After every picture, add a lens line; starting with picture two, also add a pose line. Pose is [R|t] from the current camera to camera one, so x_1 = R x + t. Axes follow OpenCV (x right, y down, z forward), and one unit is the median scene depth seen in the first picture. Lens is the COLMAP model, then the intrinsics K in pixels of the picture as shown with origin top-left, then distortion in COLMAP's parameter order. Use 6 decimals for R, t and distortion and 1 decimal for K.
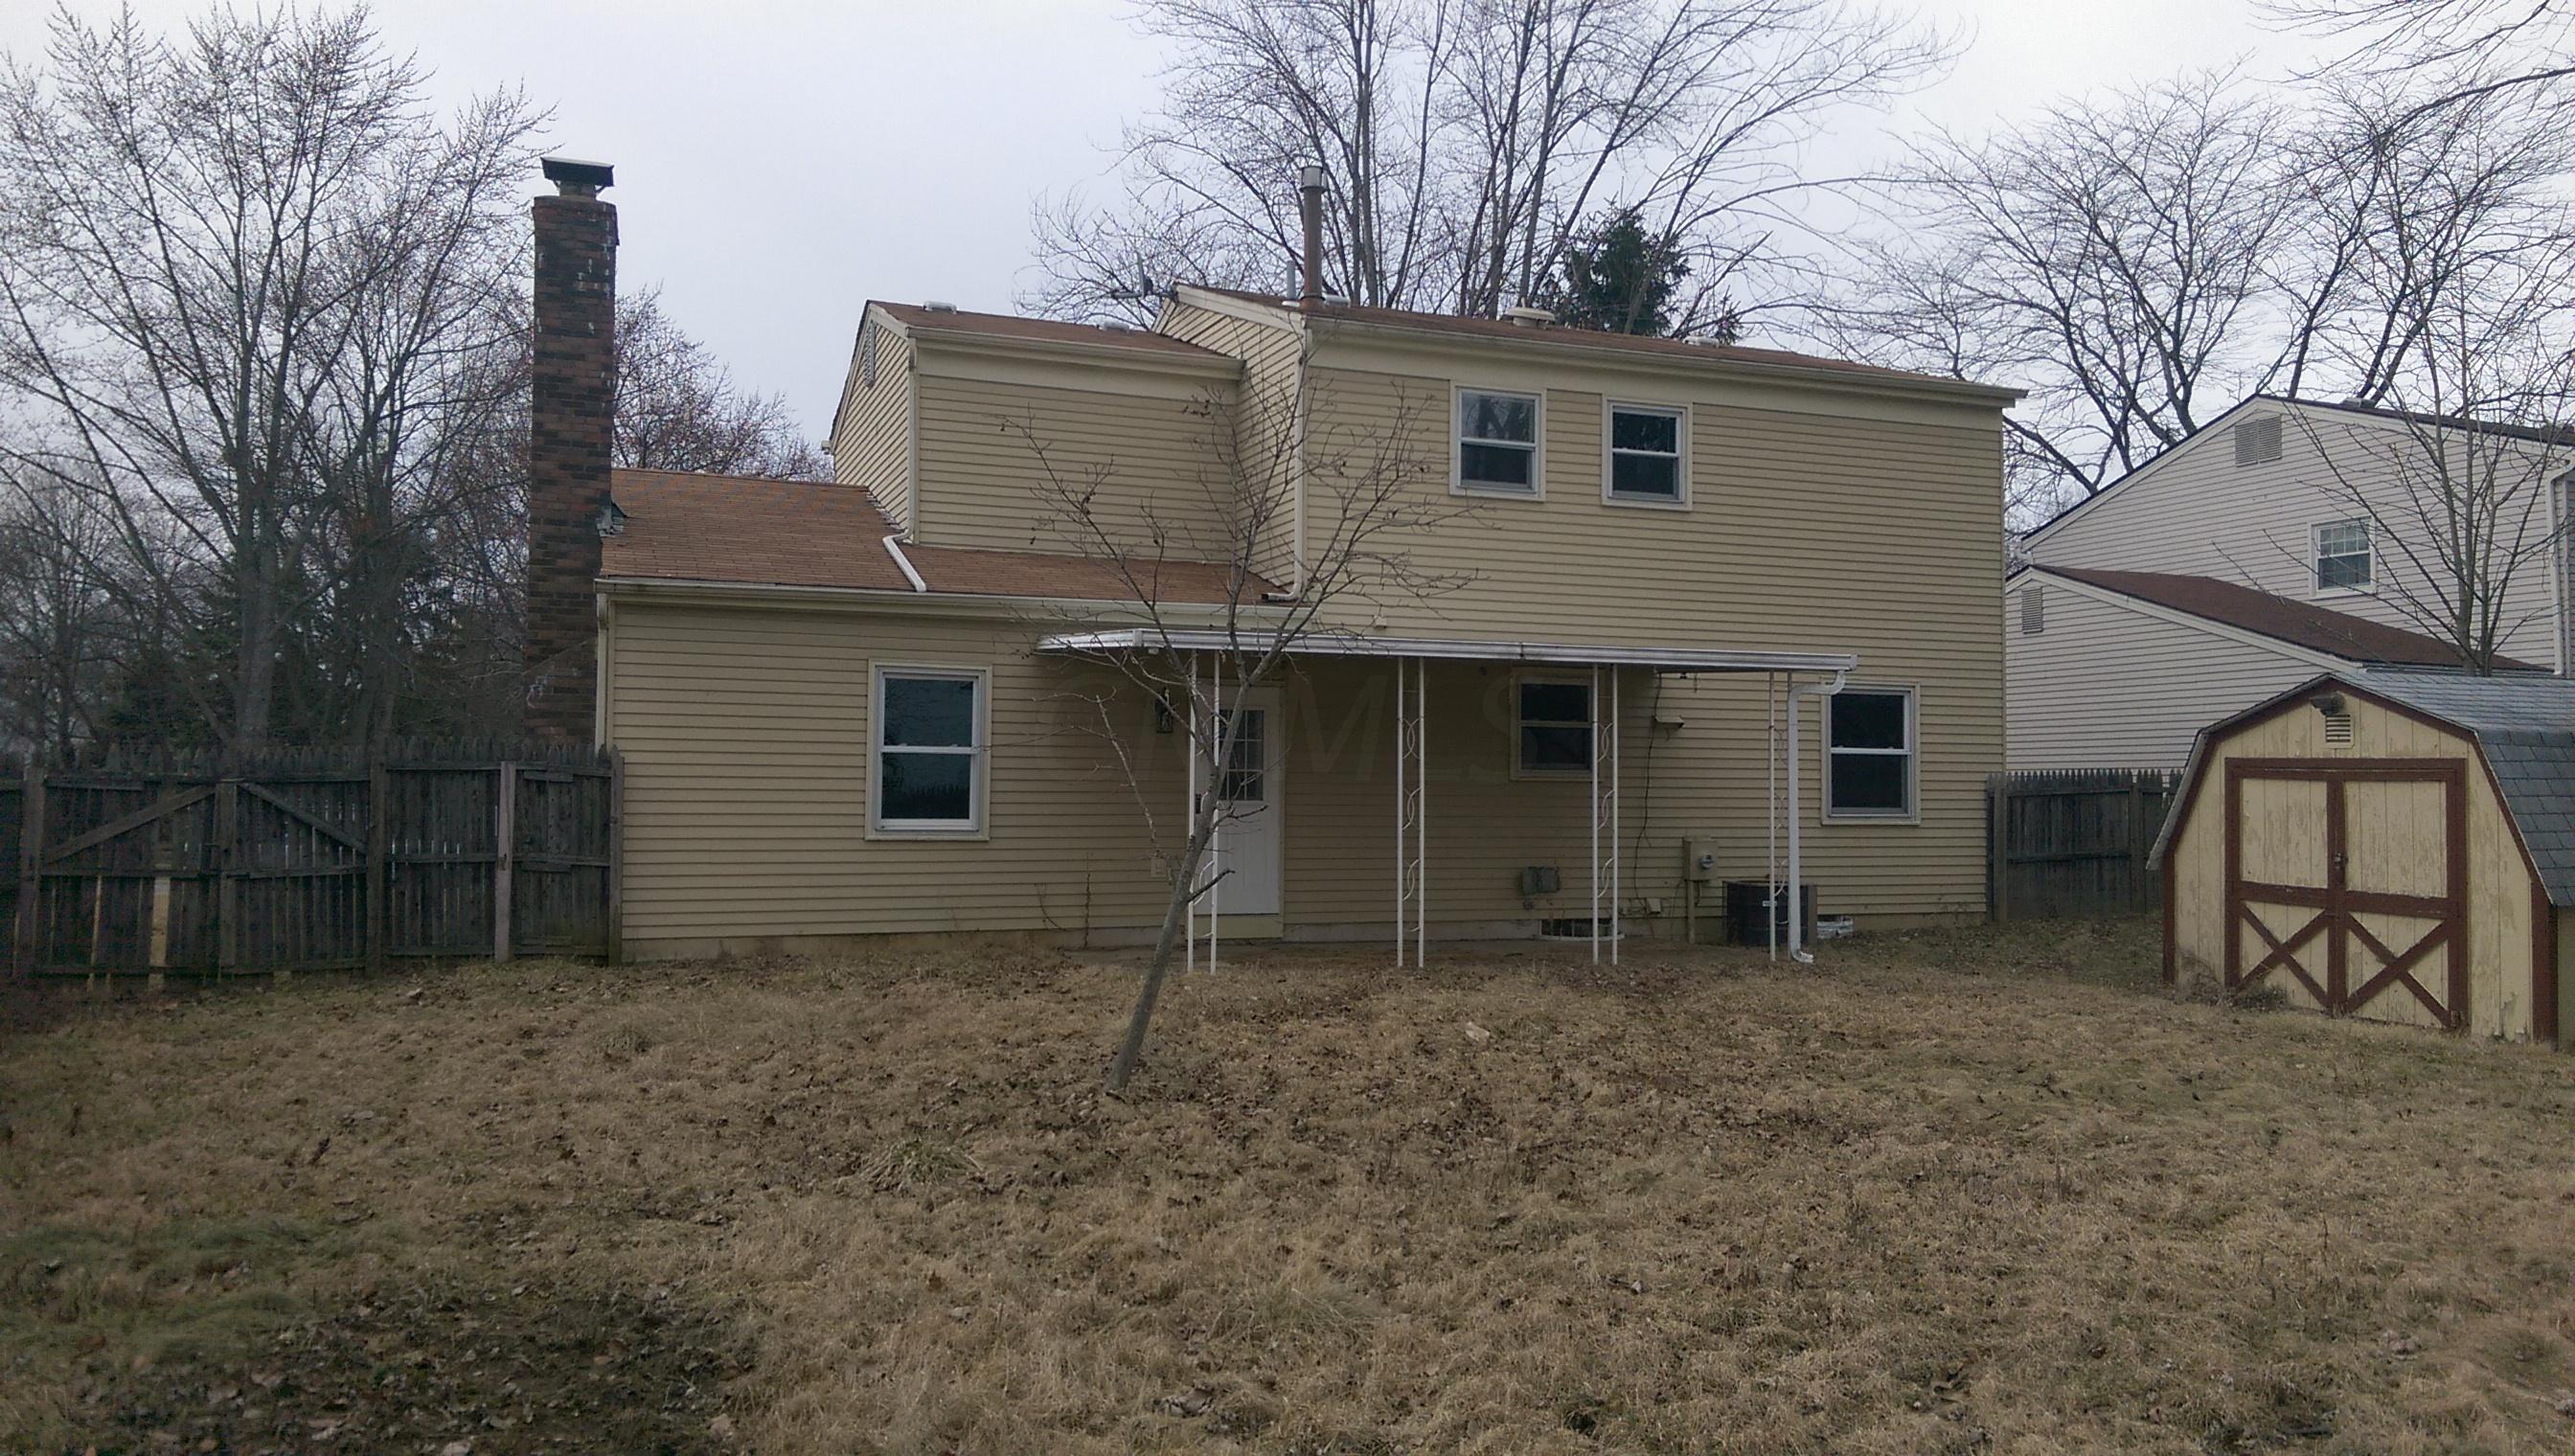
lens RADIAL K [[1818.8, 0, 1286.8], [0, 1818.8, 724.9], [0, 0, 1]] dist [0.082776, -0.107831]
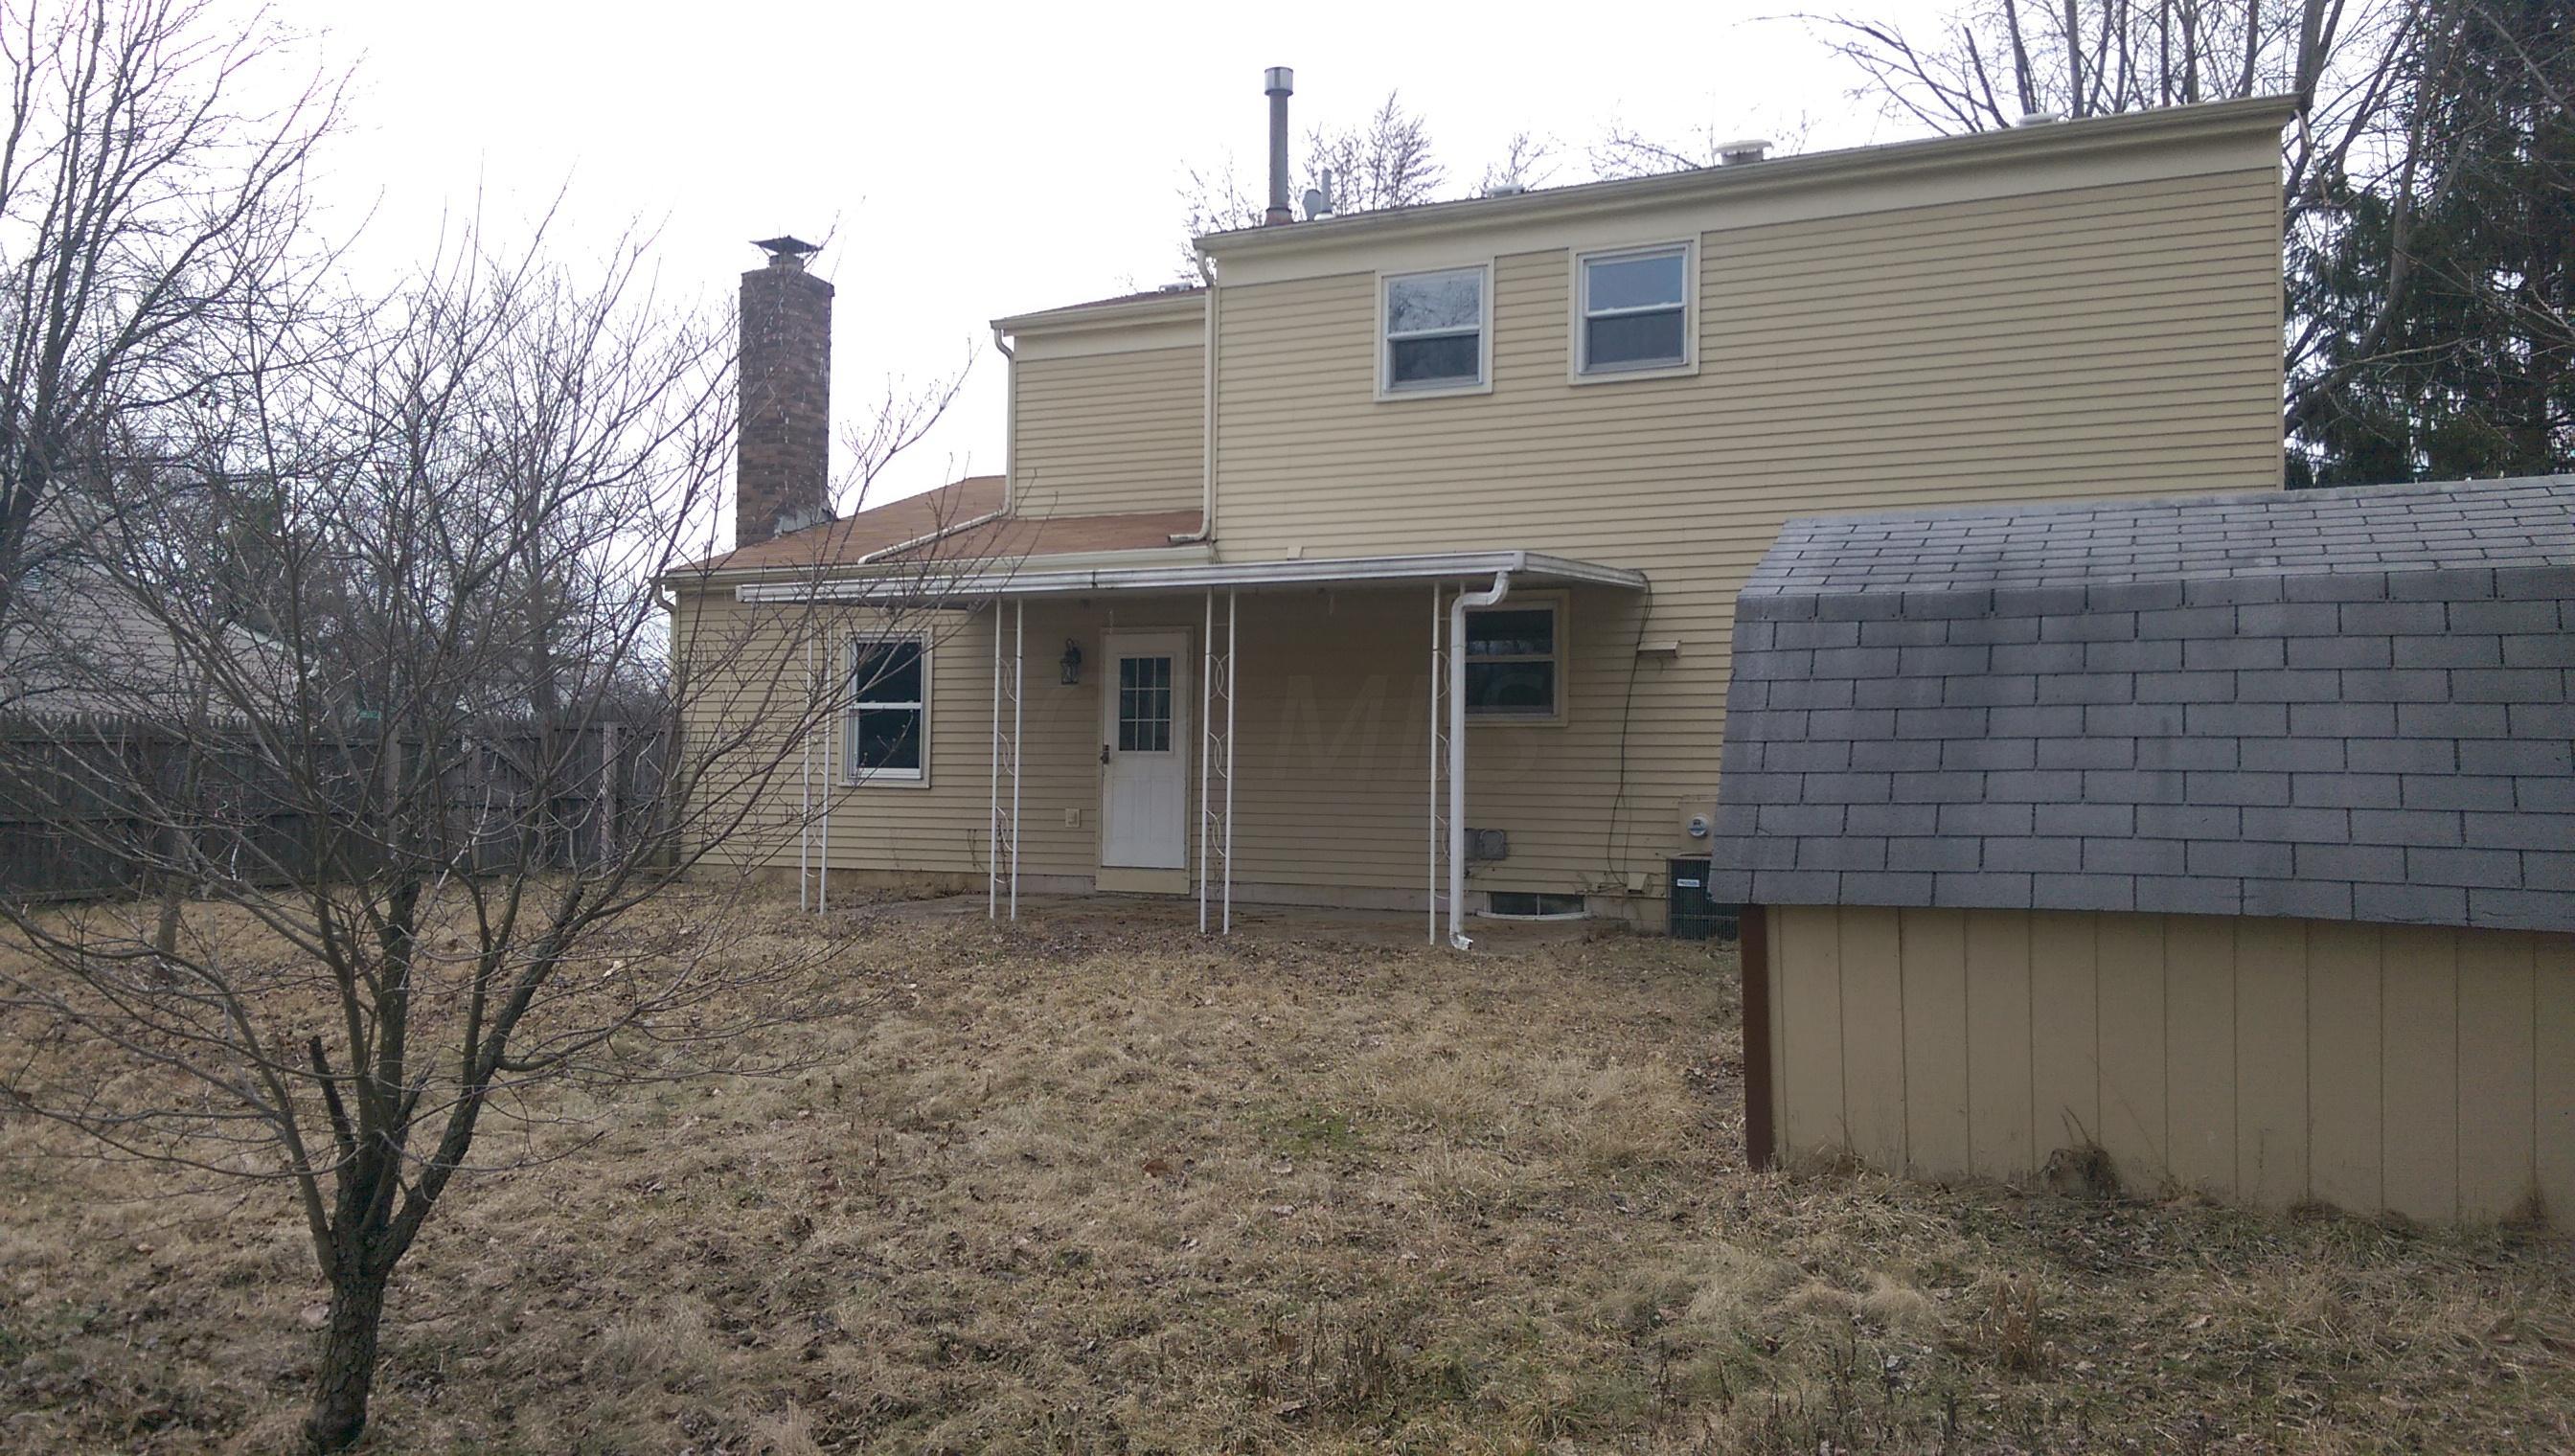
lens RADIAL K [[1818.8, 0, 1284.6], [0, 1818.8, 732.2], [0, 0, 1]] dist [0.082776, -0.107831]
pose [[0.704143, -0.014264, -0.709915, 0.759433], [0.025294, 0.999668, 0.005003, 0.030101], [0.709608, -0.021480, 0.704269, 0.387881]]
